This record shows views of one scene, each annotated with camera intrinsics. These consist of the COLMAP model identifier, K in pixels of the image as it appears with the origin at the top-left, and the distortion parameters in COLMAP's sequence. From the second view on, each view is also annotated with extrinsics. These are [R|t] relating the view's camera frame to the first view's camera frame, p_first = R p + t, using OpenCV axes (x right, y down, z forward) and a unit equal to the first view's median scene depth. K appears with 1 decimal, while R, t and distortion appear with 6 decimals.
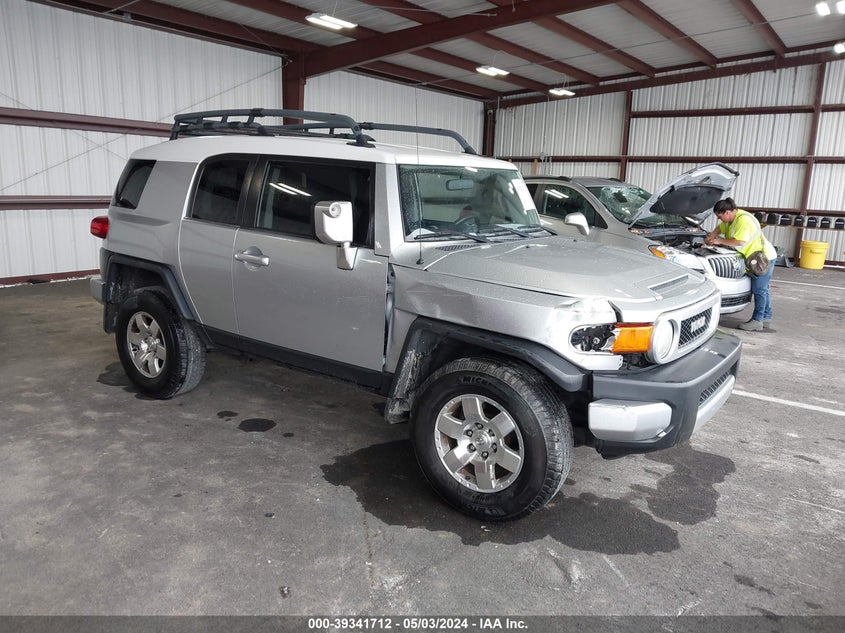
lens RADIAL K [[688.4, 0, 422.5], [0, 688.4, 316.5], [0, 0, 1]] dist [0.007139, -0.007859]
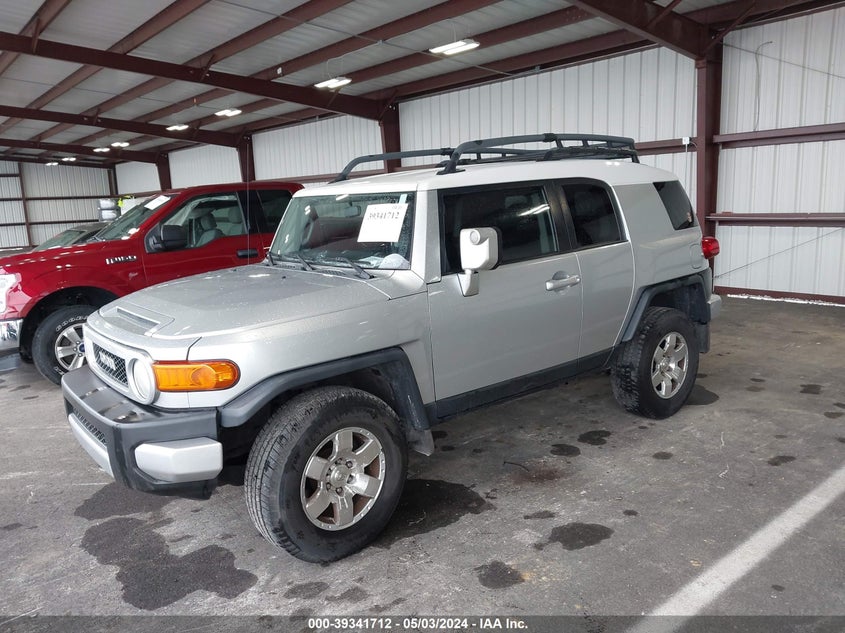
lens RADIAL K [[688.4, 0, 422.5], [0, 688.4, 316.5], [0, 0, 1]] dist [0.007139, -0.007859]
pose [[-0.292481, 0.151214, -0.944240, 1.037131], [-0.155763, 0.966698, 0.203058, -0.279309], [0.943500, 0.206468, -0.259187, 1.463238]]
